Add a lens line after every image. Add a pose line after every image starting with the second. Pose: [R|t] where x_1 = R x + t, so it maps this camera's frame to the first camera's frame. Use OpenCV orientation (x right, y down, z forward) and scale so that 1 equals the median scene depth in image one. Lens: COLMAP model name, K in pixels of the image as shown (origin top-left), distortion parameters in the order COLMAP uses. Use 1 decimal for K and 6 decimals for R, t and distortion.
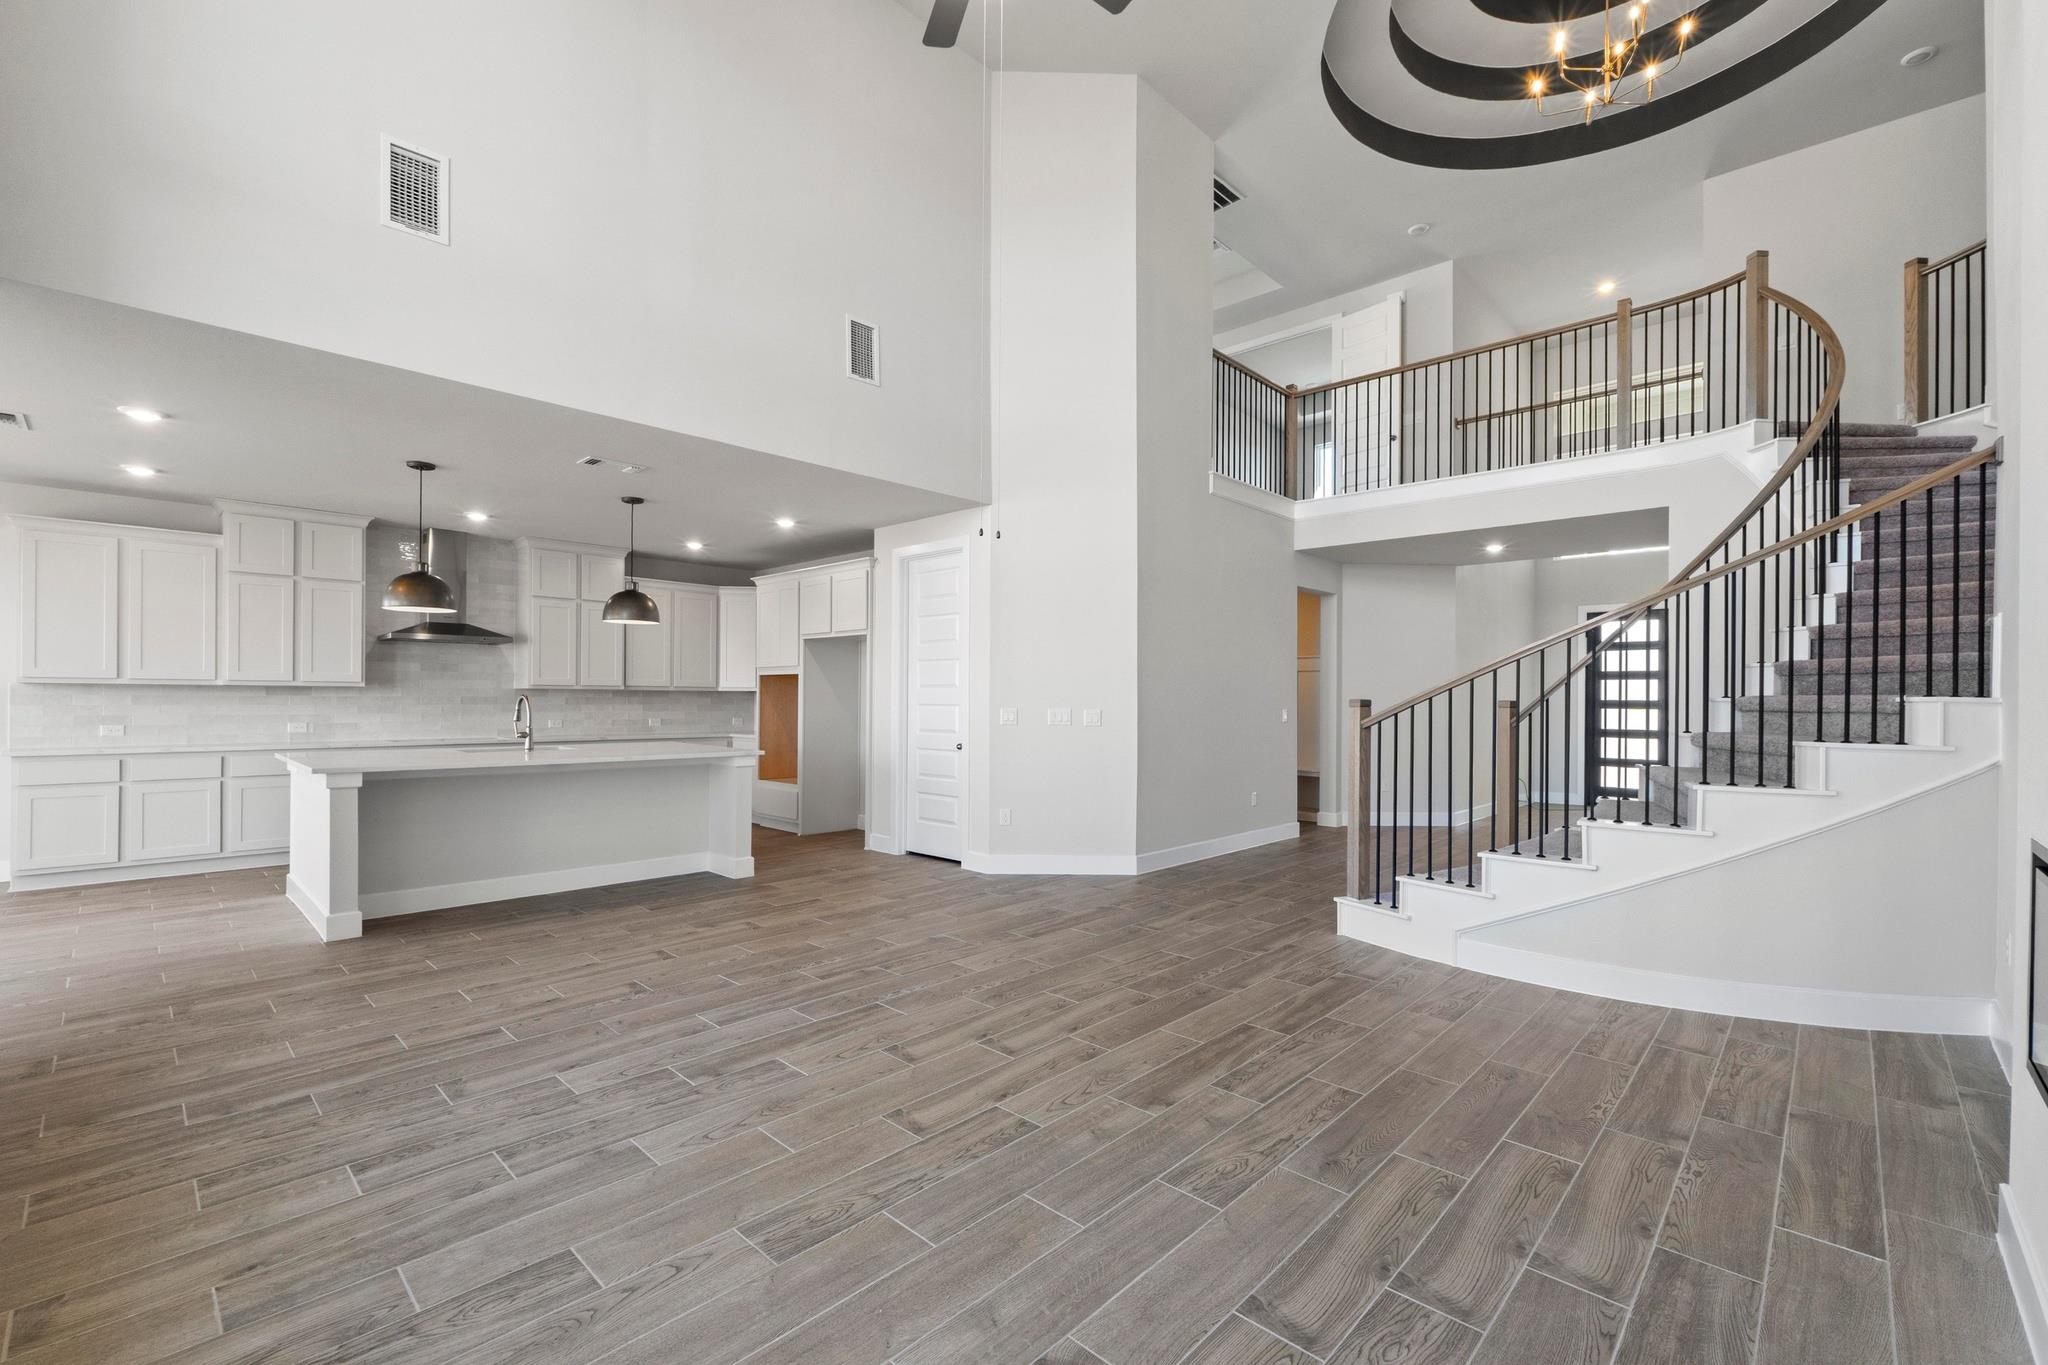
lens RADIAL K [[884.4, 0, 1016.0], [0, 884.4, 689.1], [0, 0, 1]] dist [-0.008458, 0.000015]
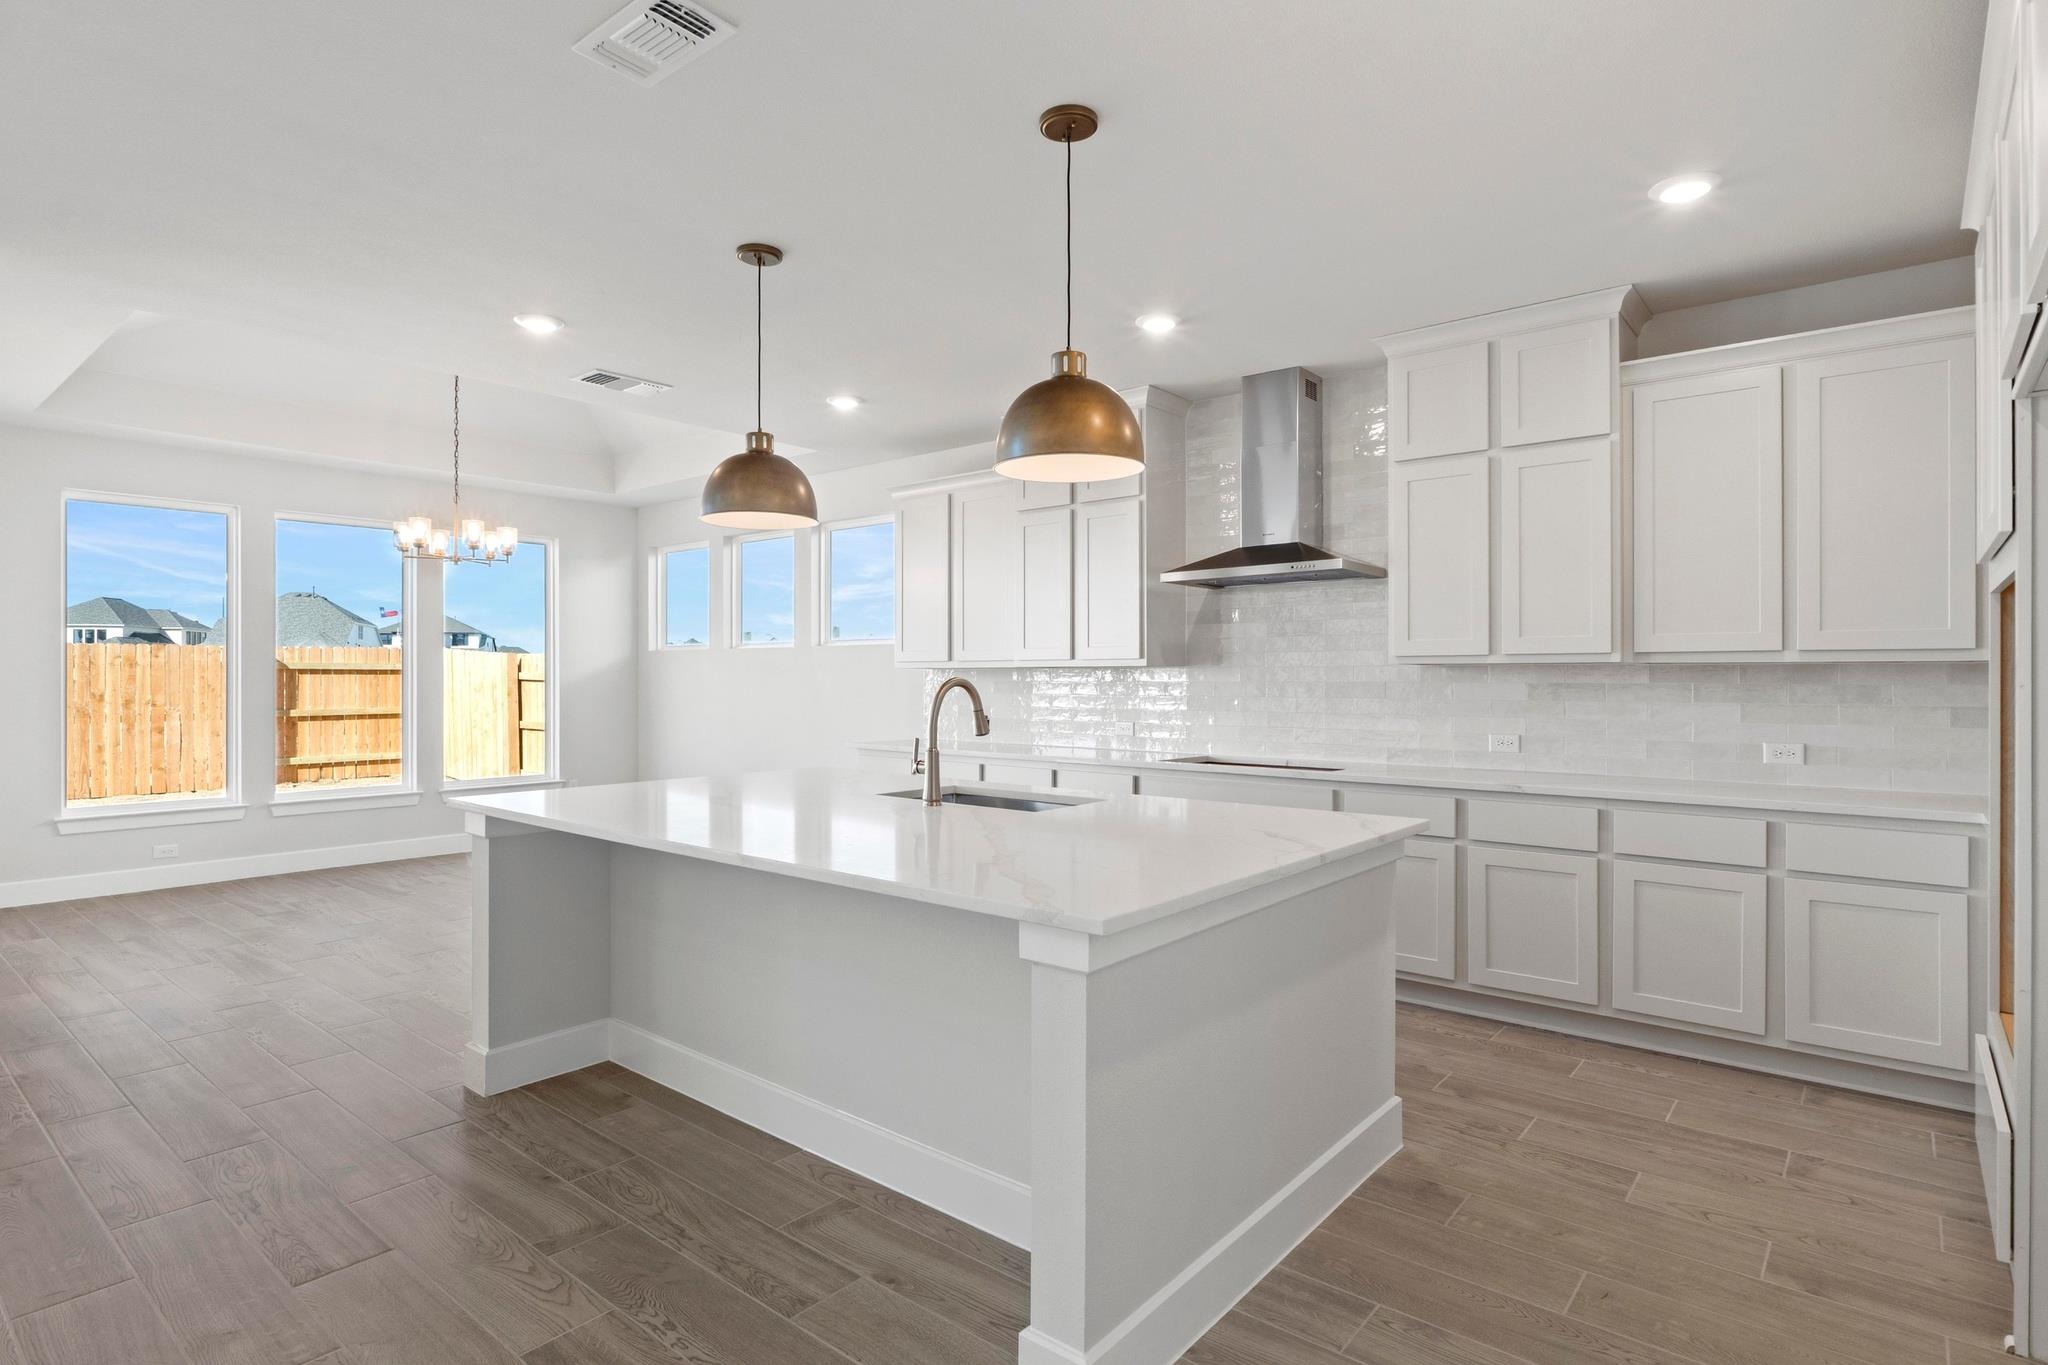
lens RADIAL K [[1055.4, 0, 1024.5], [0, 1055.4, 674.9], [0, 0, 1]] dist [0.003789, -0.003666]
pose [[0.074607, -0.008739, -0.997175, -0.016646], [0.010274, 0.999915, -0.007995, 0.009589], [0.997160, -0.009648, 0.074691, 1.013570]]
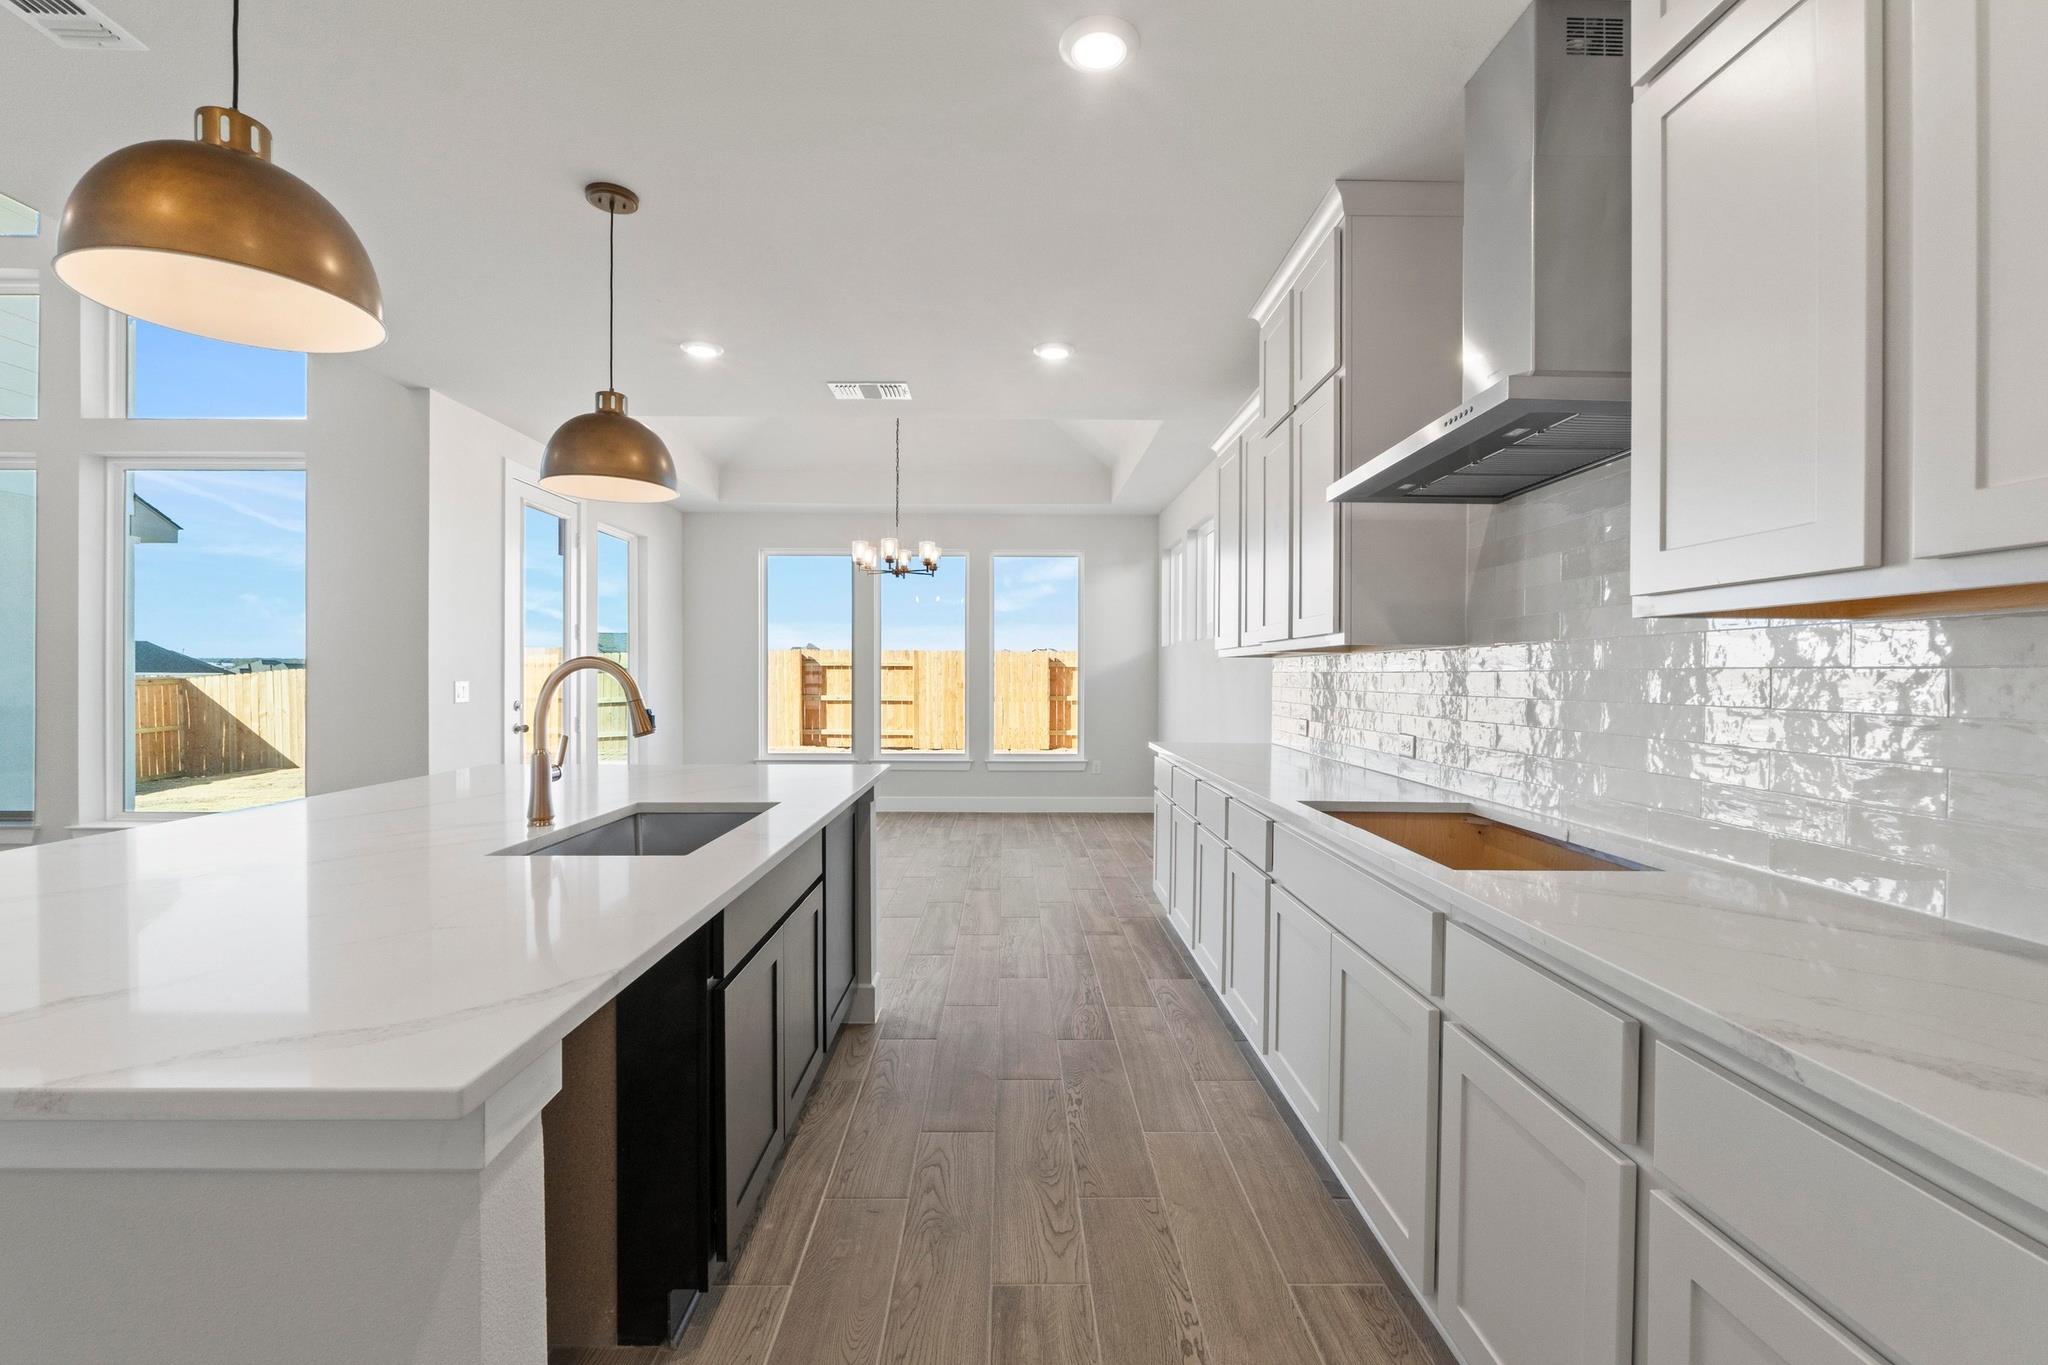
lens RADIAL K [[884.4, 0, 1022.2], [0, 884.4, 678.5], [0, 0, 1]] dist [-0.008458, 0.000015]
pose [[-0.711523, -0.005384, -0.702642, -0.445526], [-0.000453, 0.999974, -0.007203, 0.017101], [0.702662, -0.004807, -0.711507, 1.382484]]
